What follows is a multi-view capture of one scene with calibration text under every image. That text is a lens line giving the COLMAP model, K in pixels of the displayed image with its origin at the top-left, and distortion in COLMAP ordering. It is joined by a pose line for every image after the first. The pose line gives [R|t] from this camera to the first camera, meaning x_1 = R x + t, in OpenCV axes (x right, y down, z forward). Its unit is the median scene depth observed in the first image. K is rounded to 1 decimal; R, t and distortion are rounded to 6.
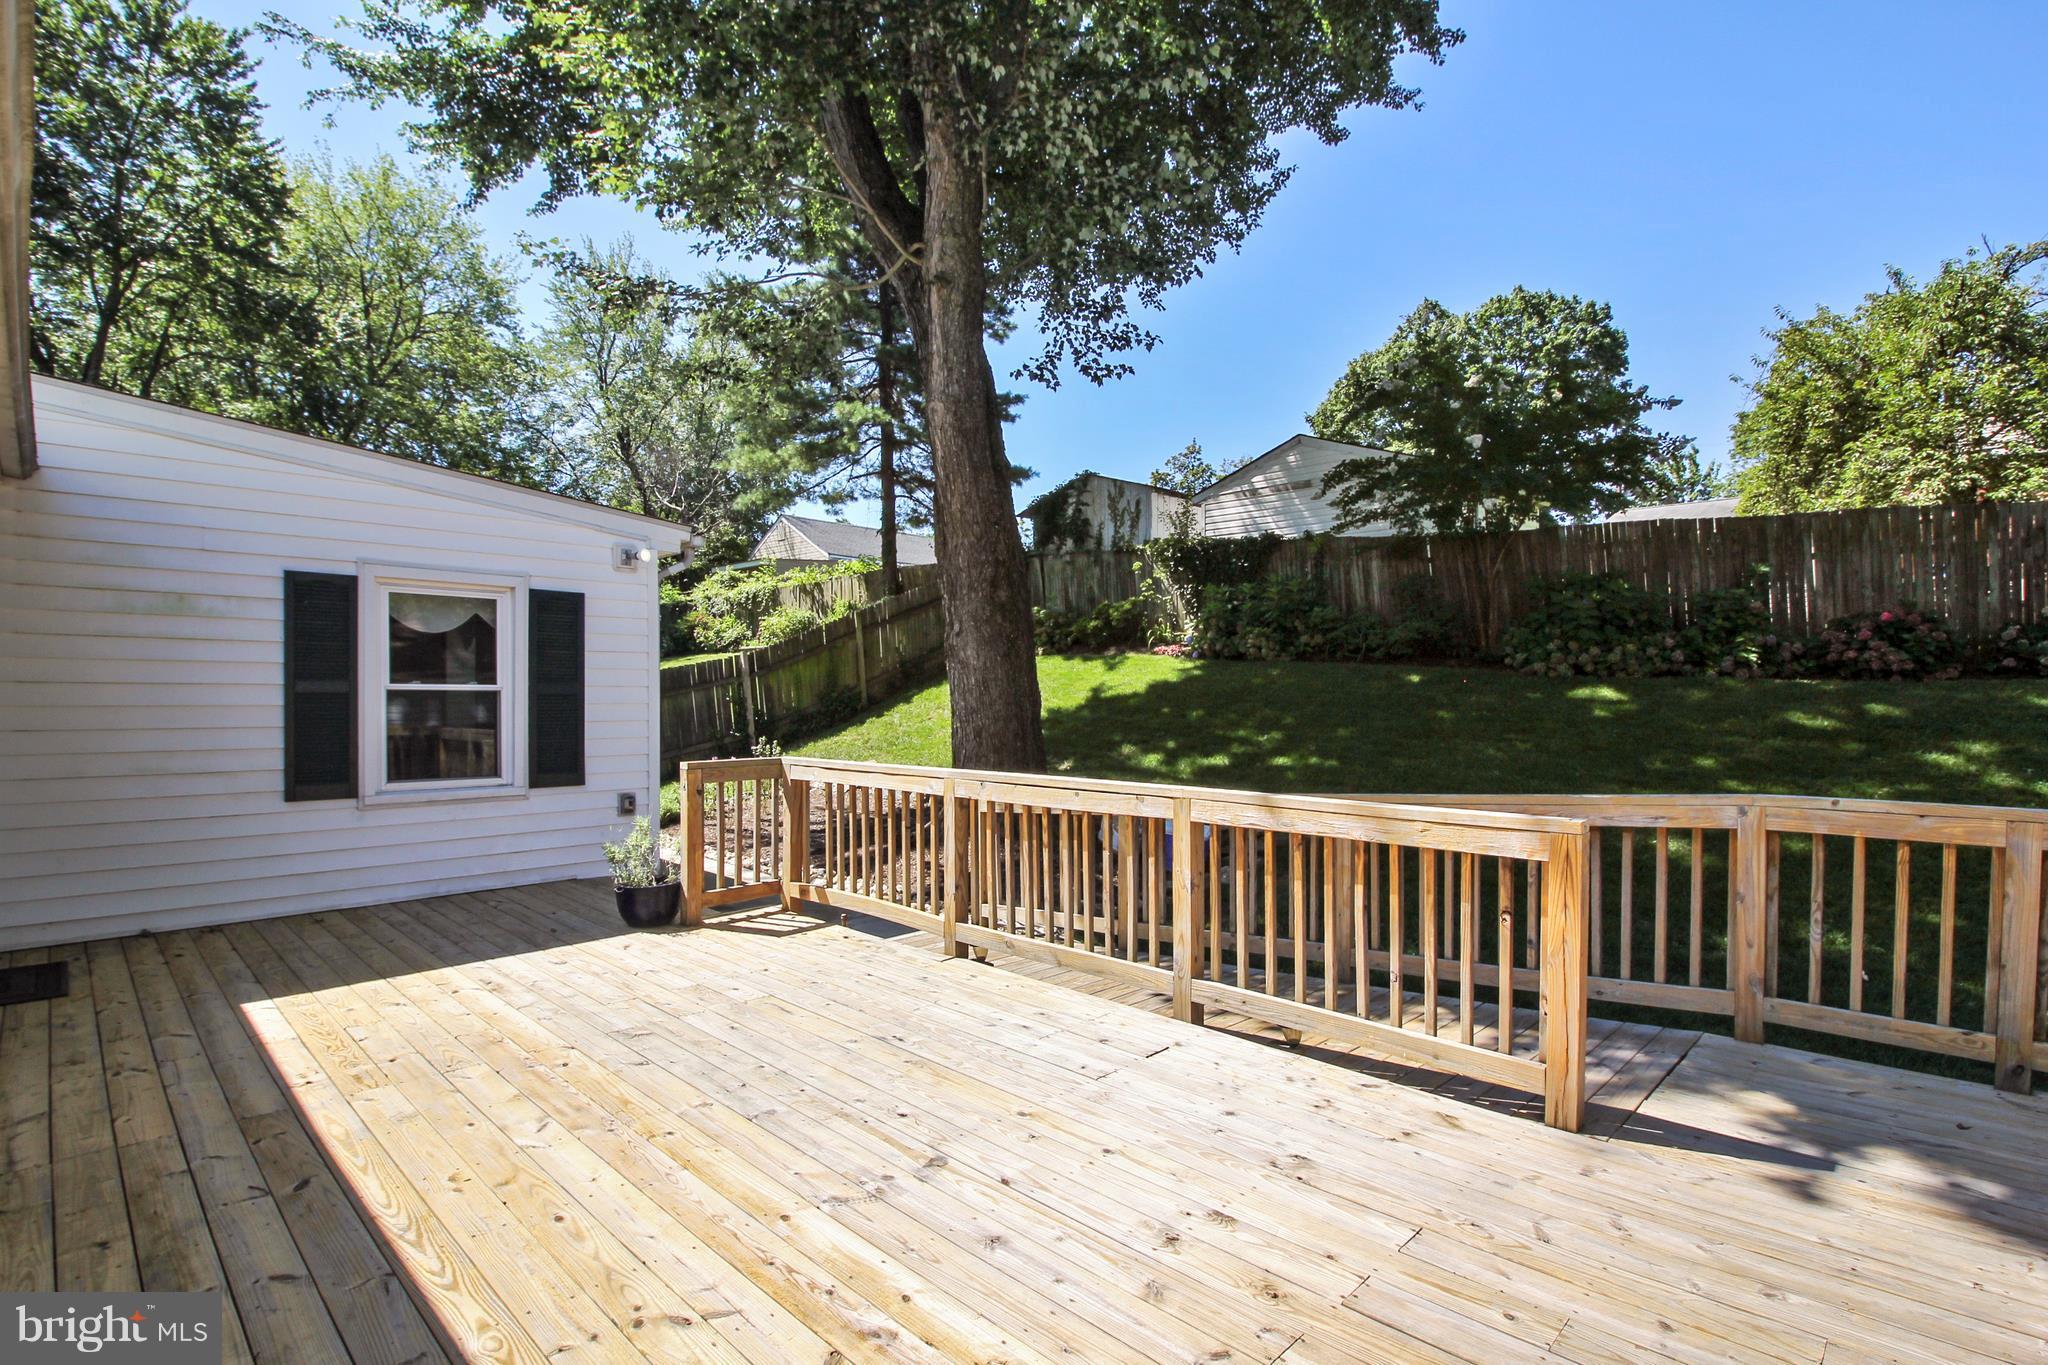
lens RADIAL K [[958.5, 0, 1024.0], [0, 958.5, 682.5], [0, 0, 1]] dist [-0.013153, -0.000175]
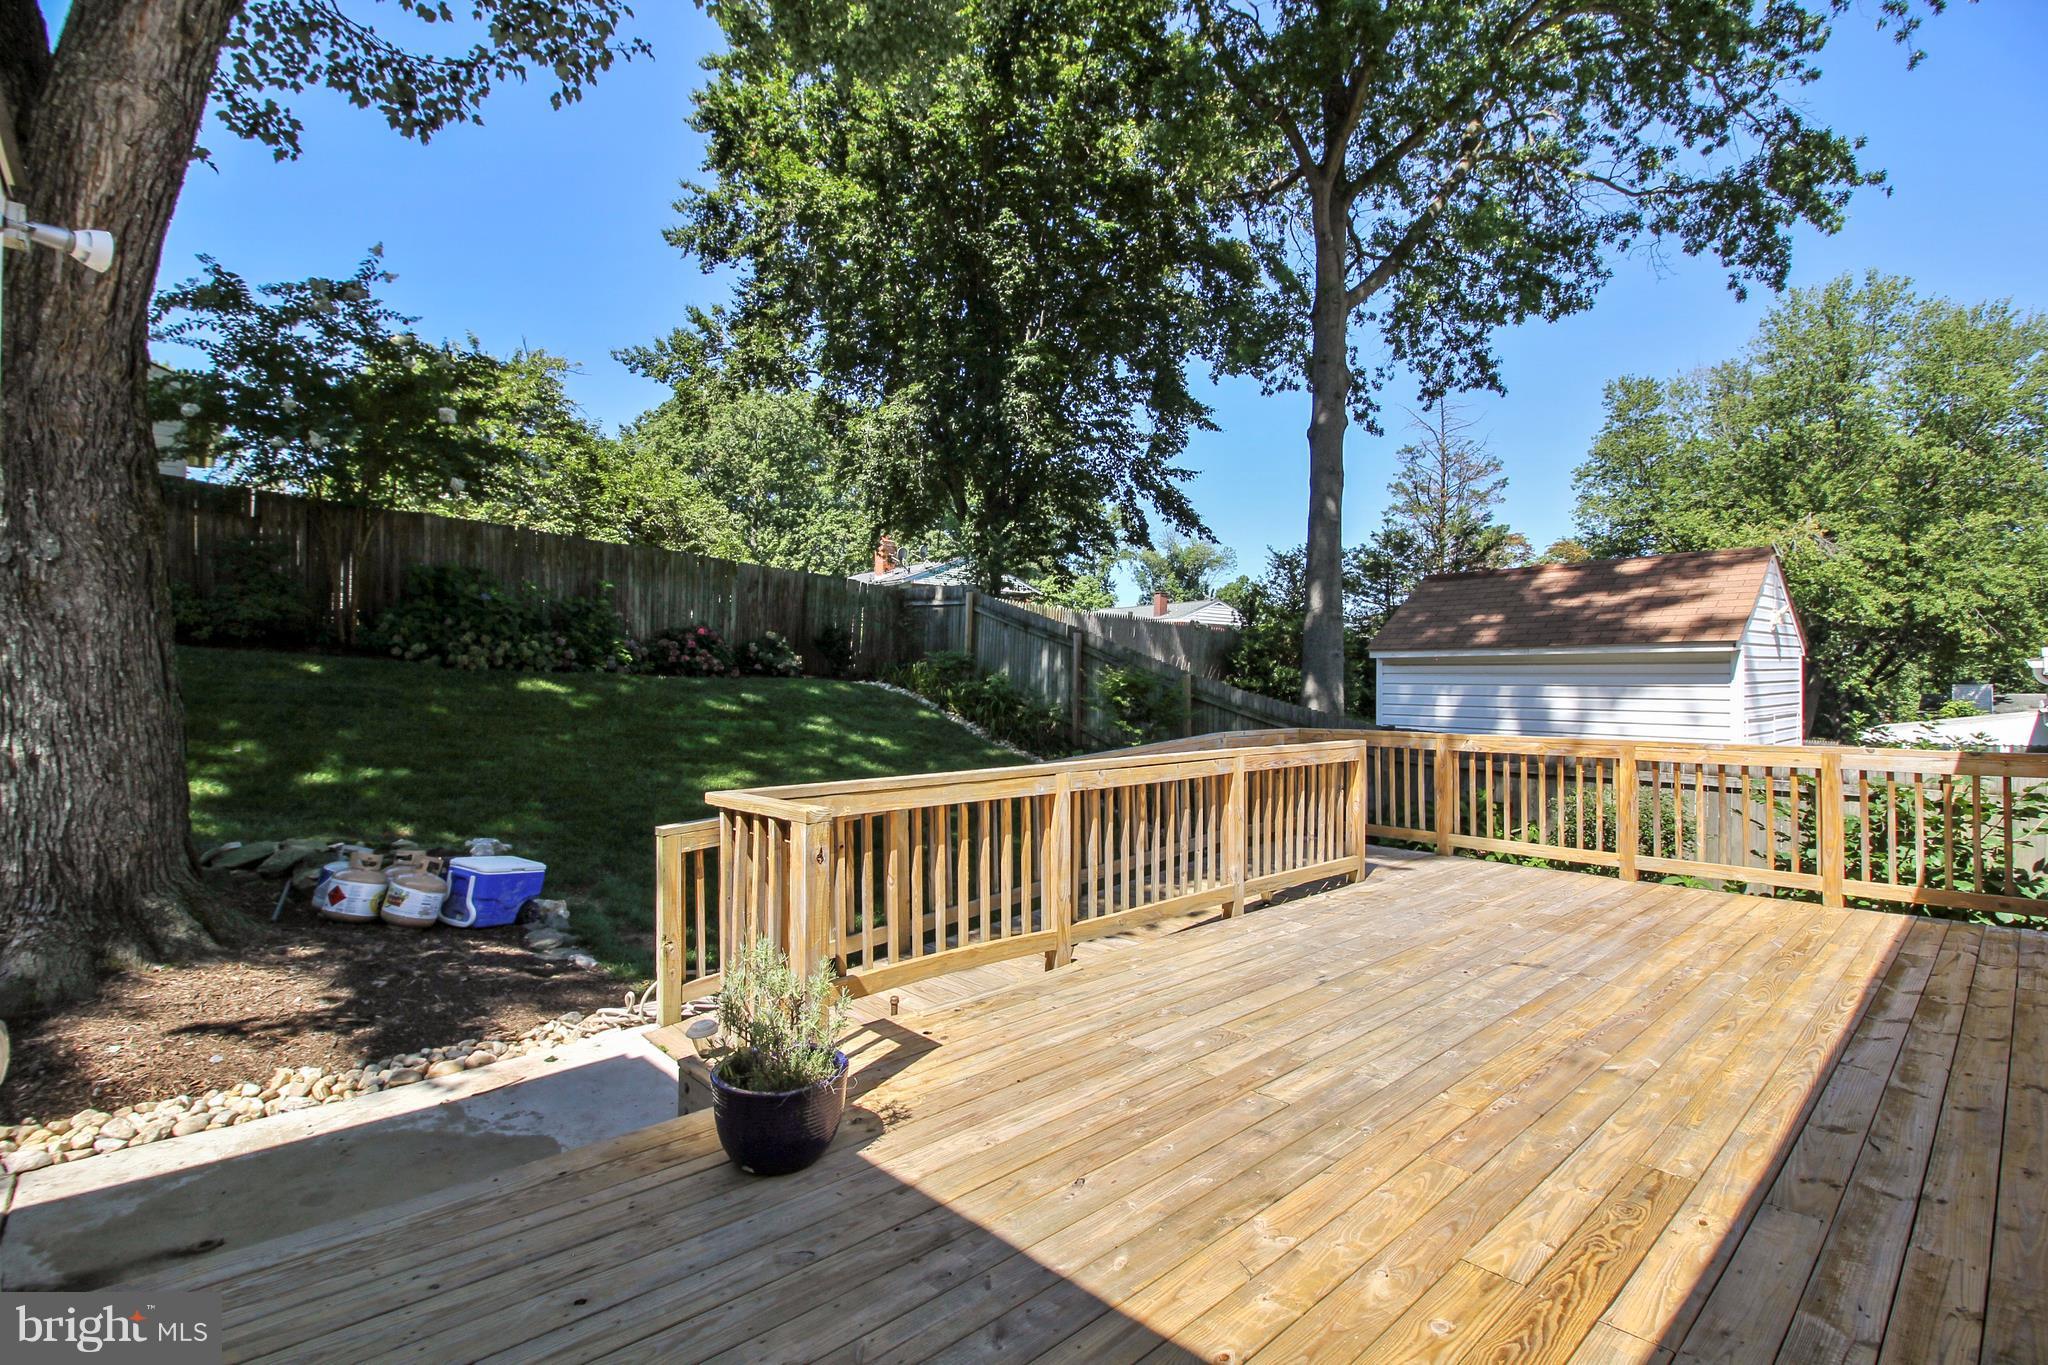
lens RADIAL K [[958.5, 0, 1024.0], [0, 958.5, 682.5], [0, 0, 1]] dist [-0.013153, -0.000175]
pose [[0.042062, 0.006550, 0.999094, -0.511802], [-0.009624, 0.999935, -0.006151, 0.009765], [-0.999069, -0.009356, 0.042122, 0.513981]]
